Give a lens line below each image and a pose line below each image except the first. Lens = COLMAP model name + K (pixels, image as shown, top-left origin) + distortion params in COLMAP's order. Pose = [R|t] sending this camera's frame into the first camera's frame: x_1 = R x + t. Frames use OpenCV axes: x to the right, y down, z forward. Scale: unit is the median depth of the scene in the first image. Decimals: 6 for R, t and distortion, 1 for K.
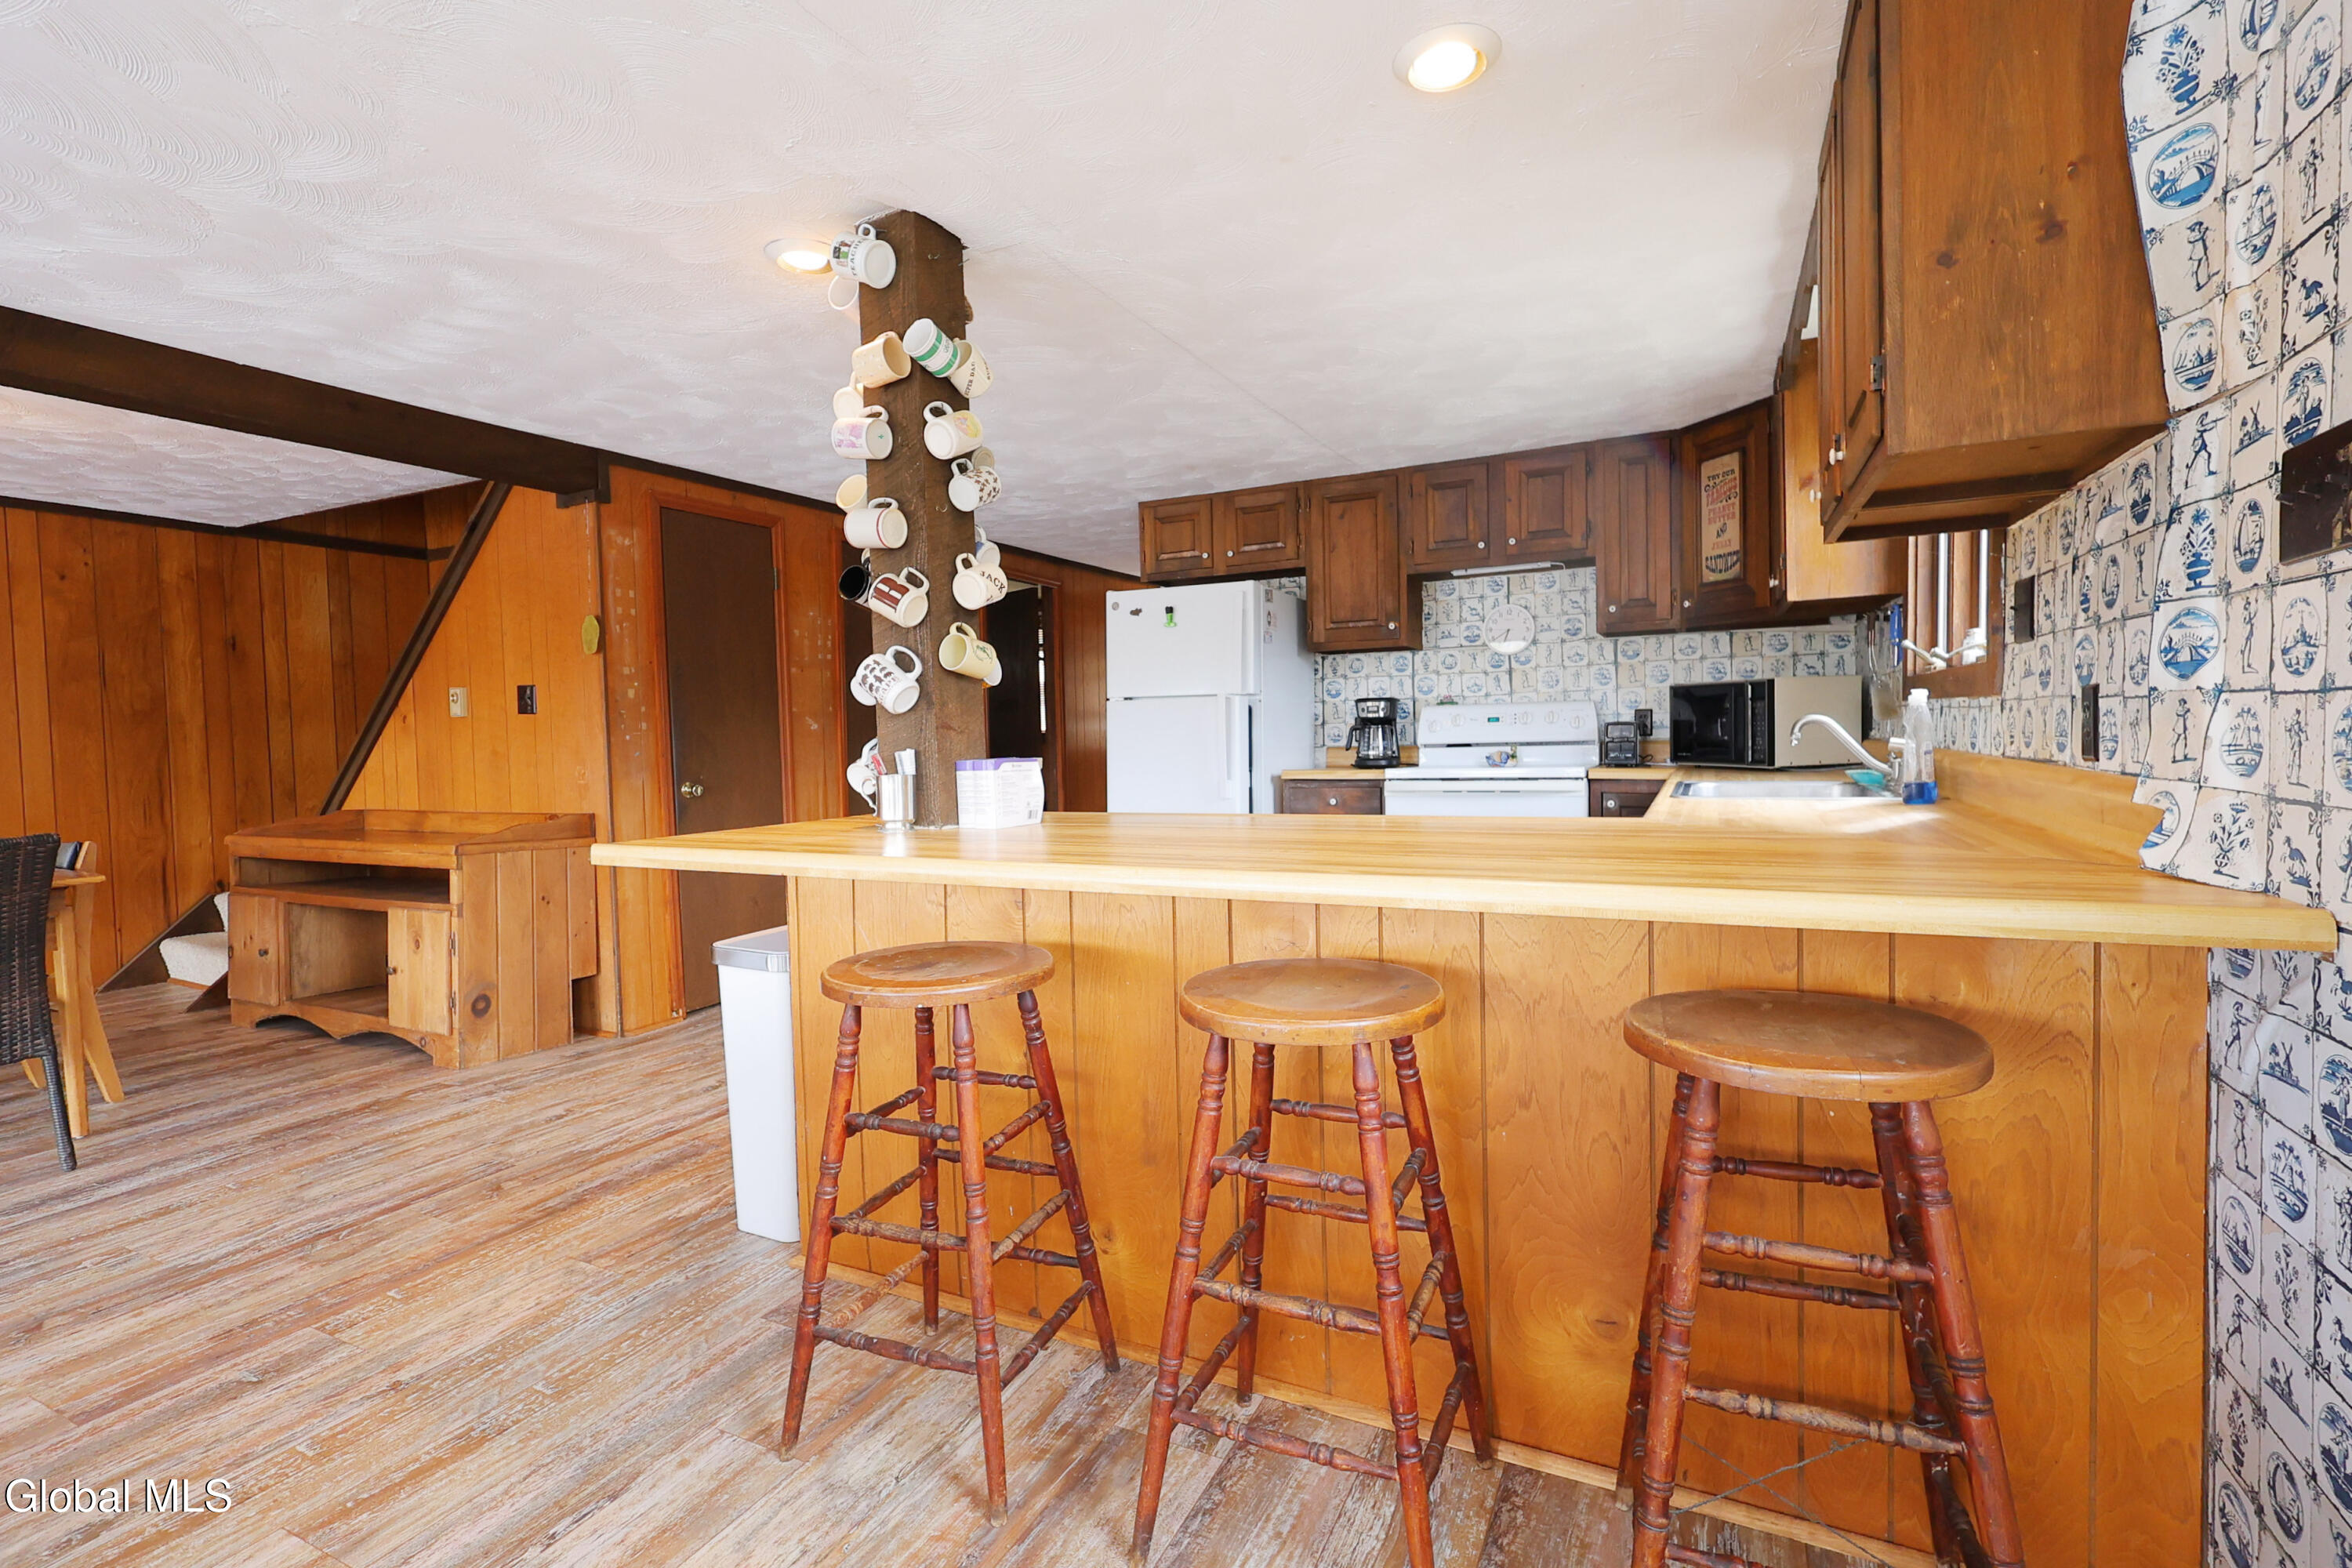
lens RADIAL K [[1094.0, 0, 1175.4], [0, 1094.0, 779.5], [0, 0, 1]] dist [0.002320, 0.000330]
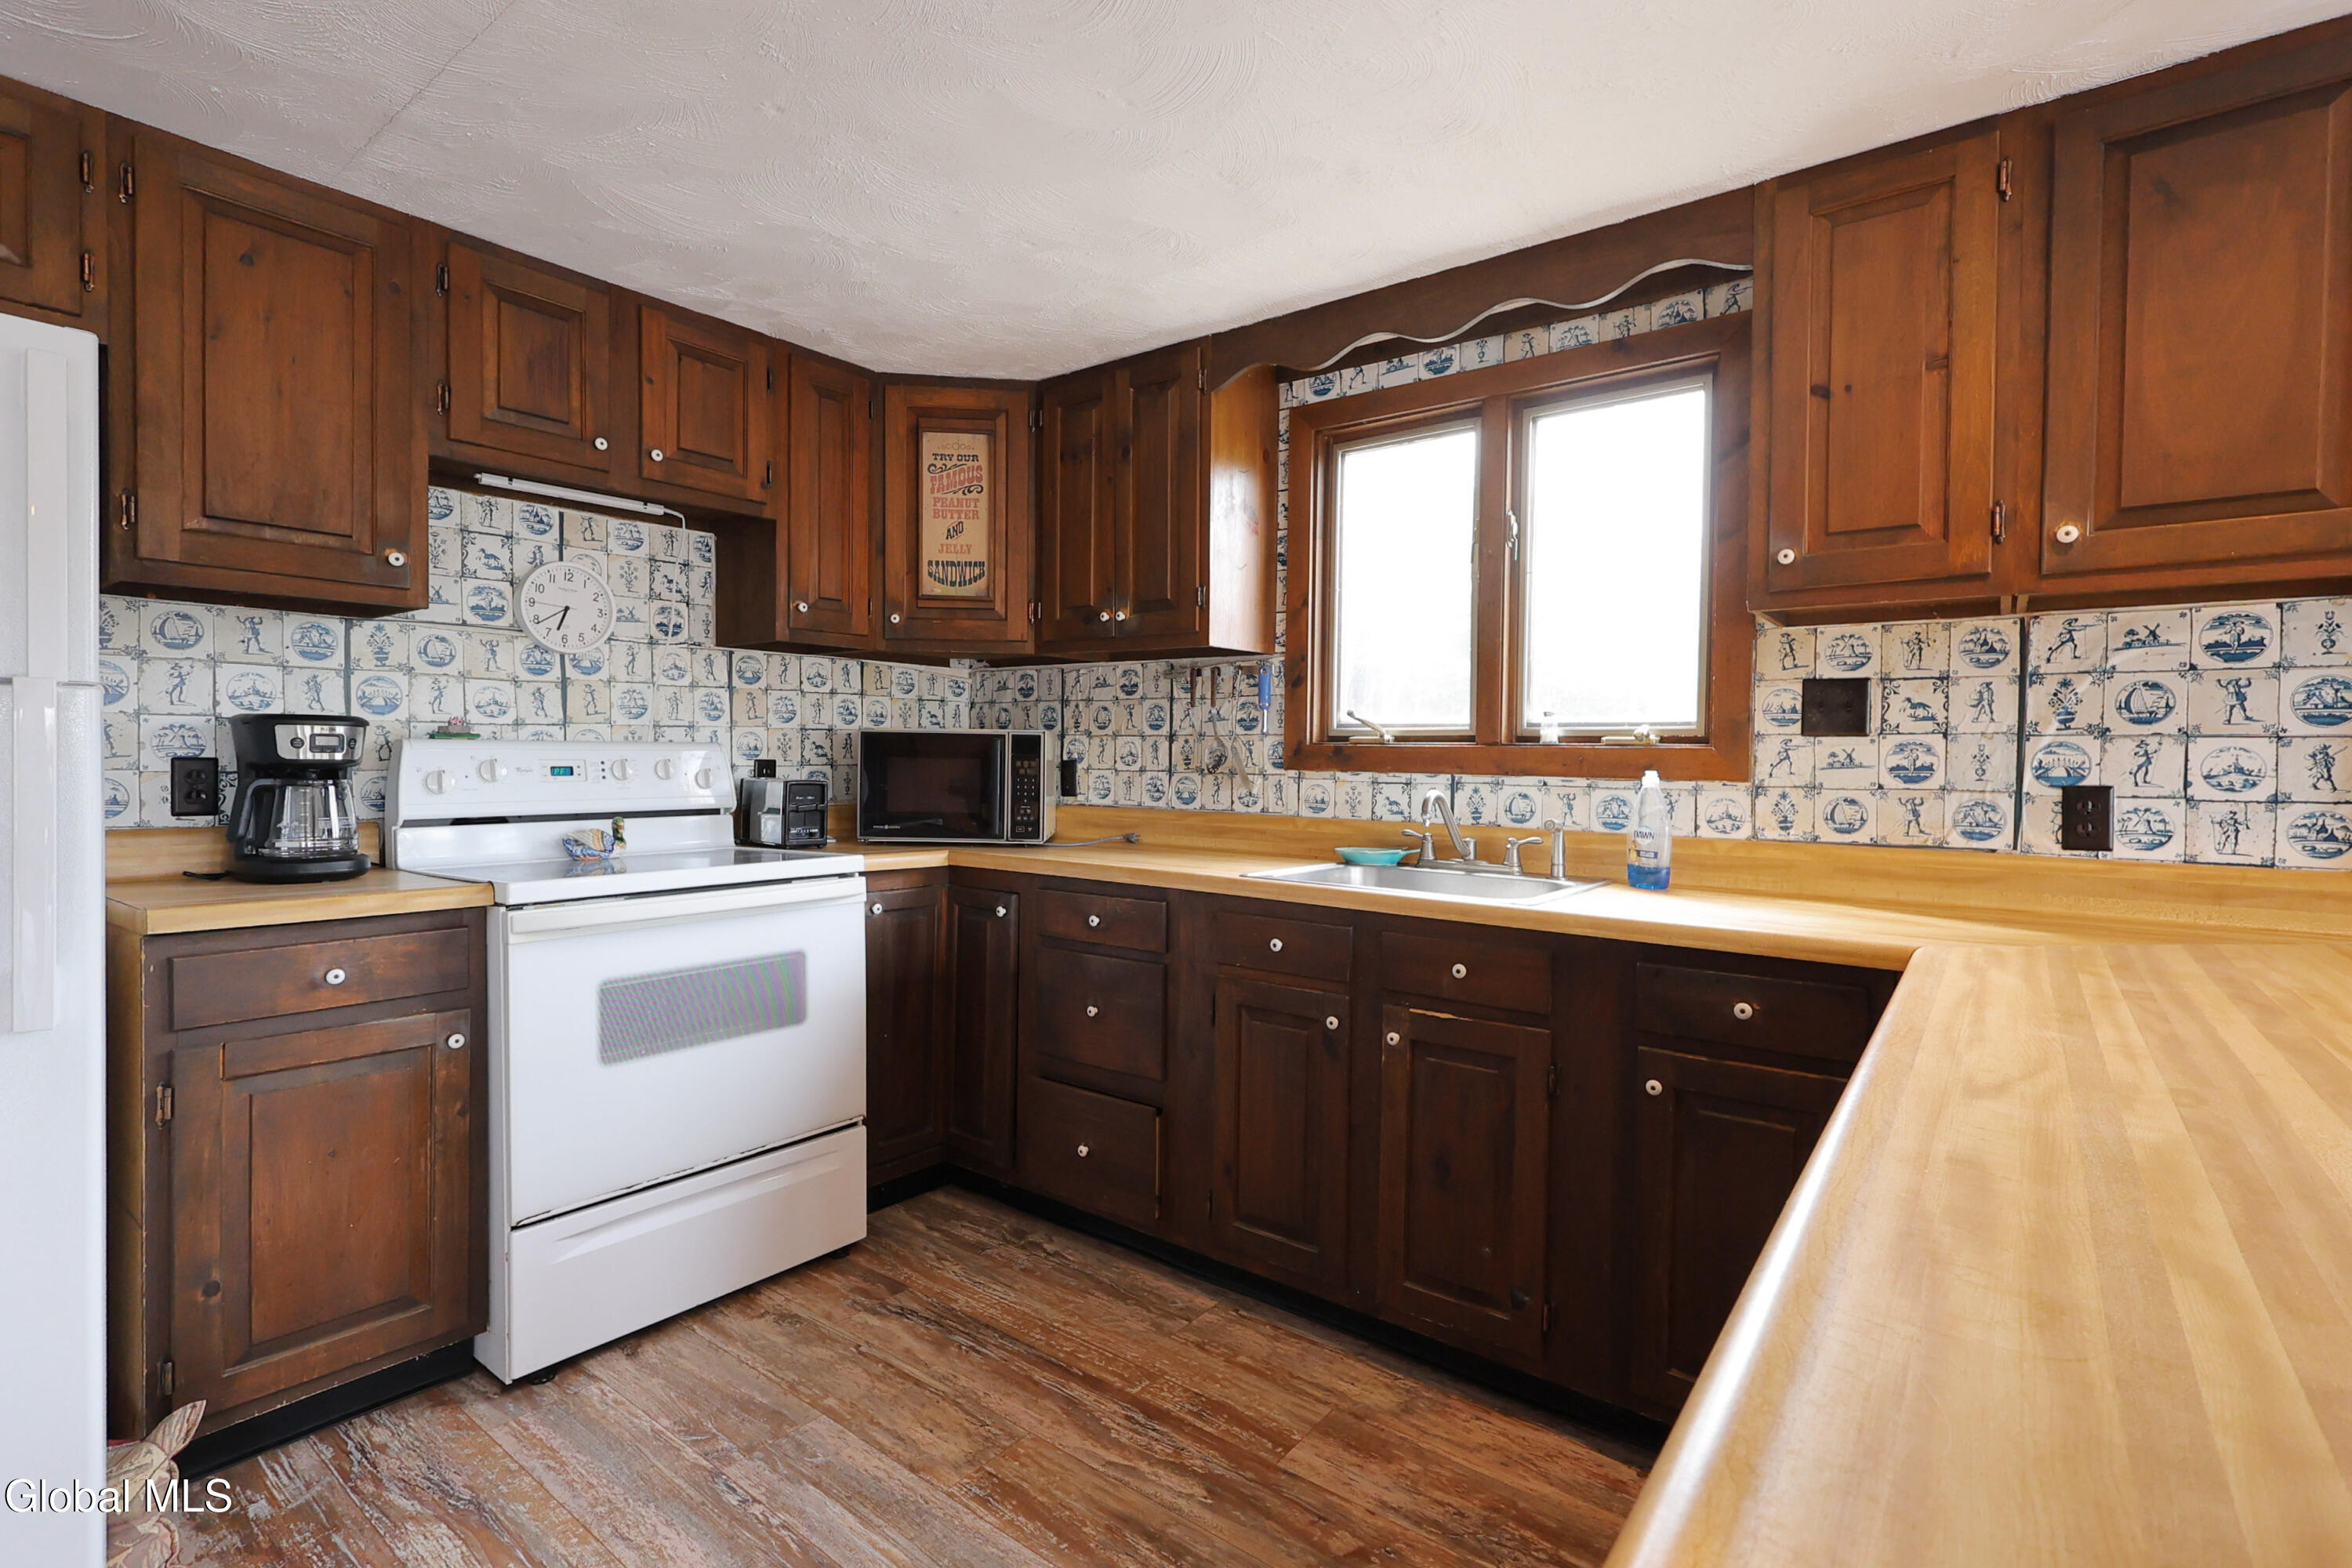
lens RADIAL K [[1094.0, 0, 1172.5], [0, 1094.0, 777.9], [0, 0, 1]] dist [0.002320, 0.000330]
pose [[0.200499, 0.007391, 0.979666, -0.179726], [0.025526, 0.999593, -0.012766, -0.037436], [-0.979361, 0.027566, 0.200228, 0.609512]]
